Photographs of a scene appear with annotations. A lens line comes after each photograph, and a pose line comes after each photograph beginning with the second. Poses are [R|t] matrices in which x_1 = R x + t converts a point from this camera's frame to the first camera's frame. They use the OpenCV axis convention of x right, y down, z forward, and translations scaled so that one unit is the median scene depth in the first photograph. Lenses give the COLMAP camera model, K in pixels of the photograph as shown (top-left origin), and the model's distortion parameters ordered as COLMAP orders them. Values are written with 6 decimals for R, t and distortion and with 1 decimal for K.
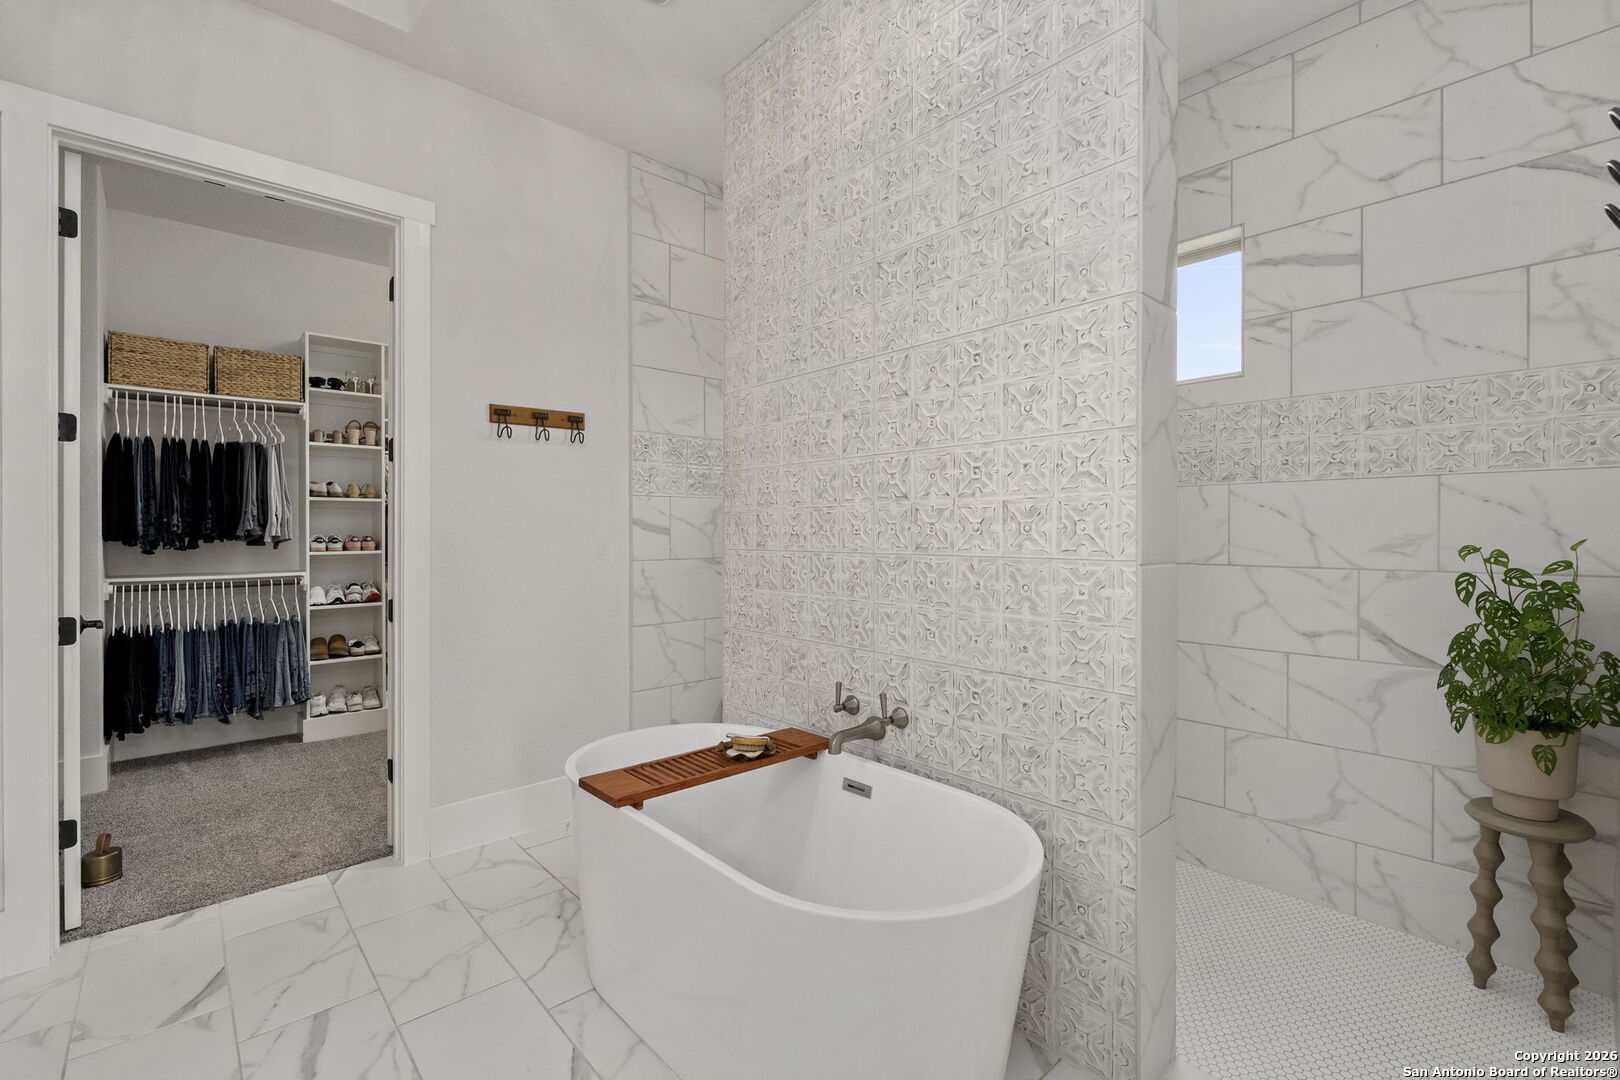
lens RADIAL K [[704.4, 0, 812.4], [0, 704.4, 543.5], [0, 0, 1]] dist [0.009649, -0.009687]
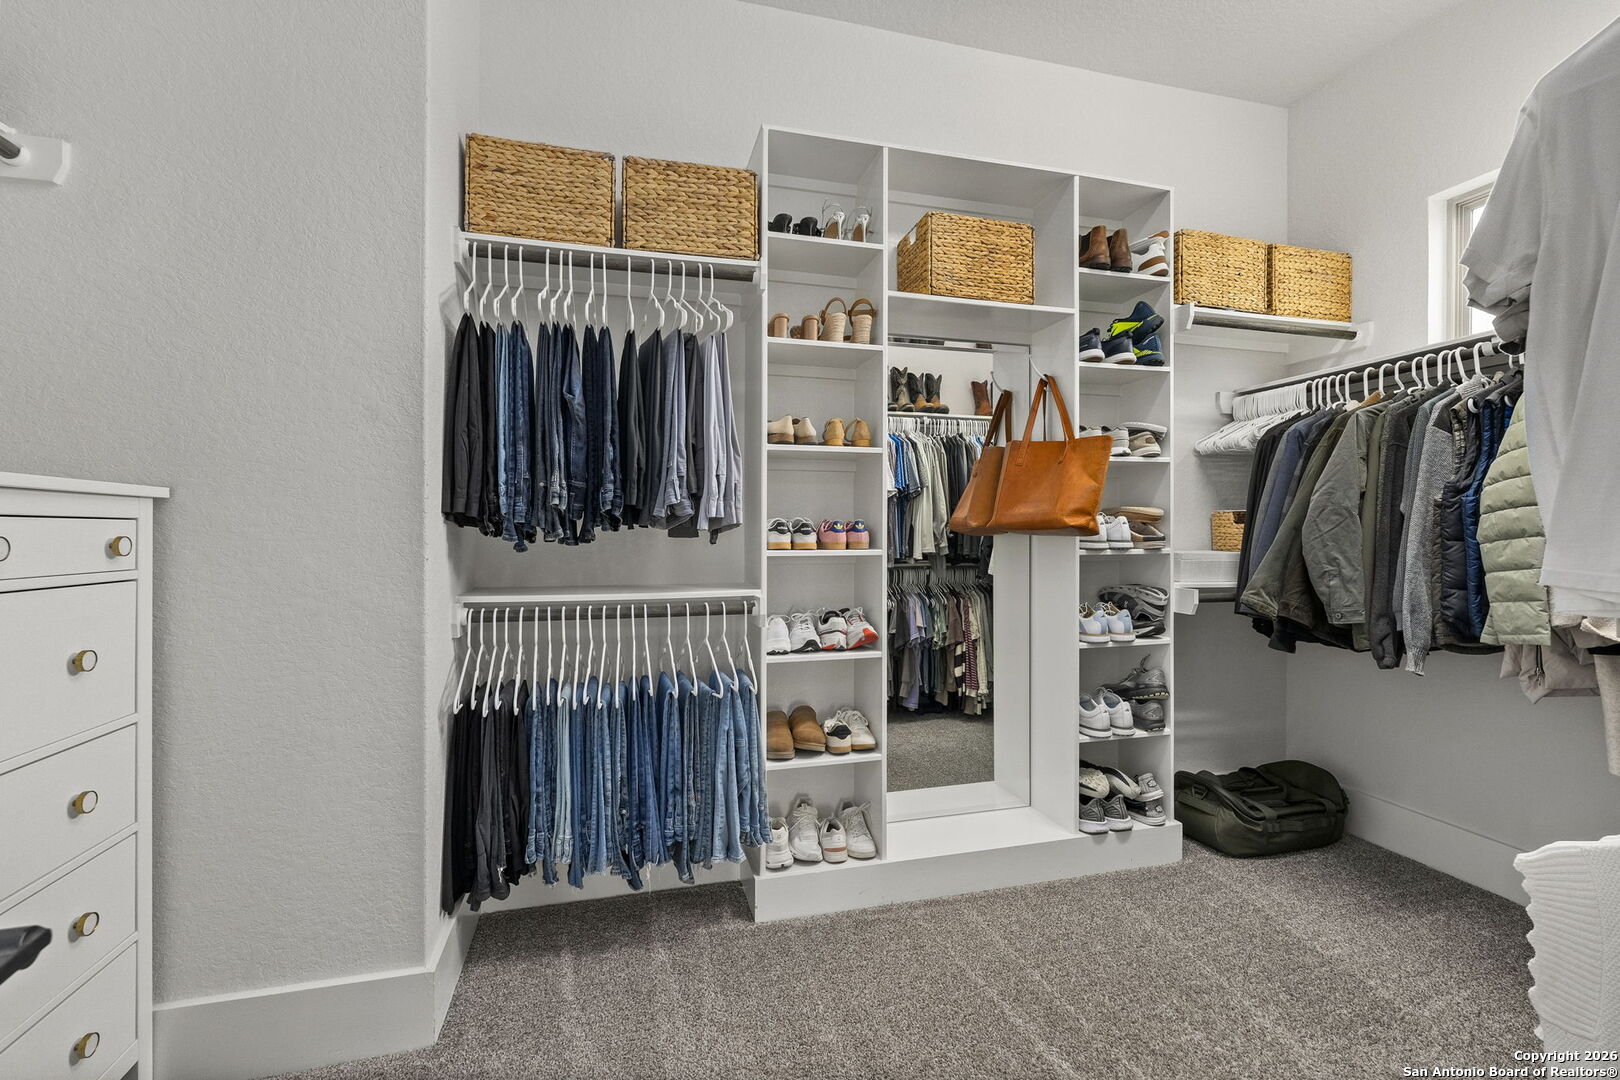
lens RADIAL K [[740.7, 0, 827.9], [0, 740.7, 548.6], [0, 0, 1]] dist [-0.009729, -0.000386]
pose [[0.897123, 0.007050, -0.441726, -0.455905], [-0.006849, 0.999974, 0.002048, 0.009543], [0.441729, 0.001189, 0.897148, 0.562628]]
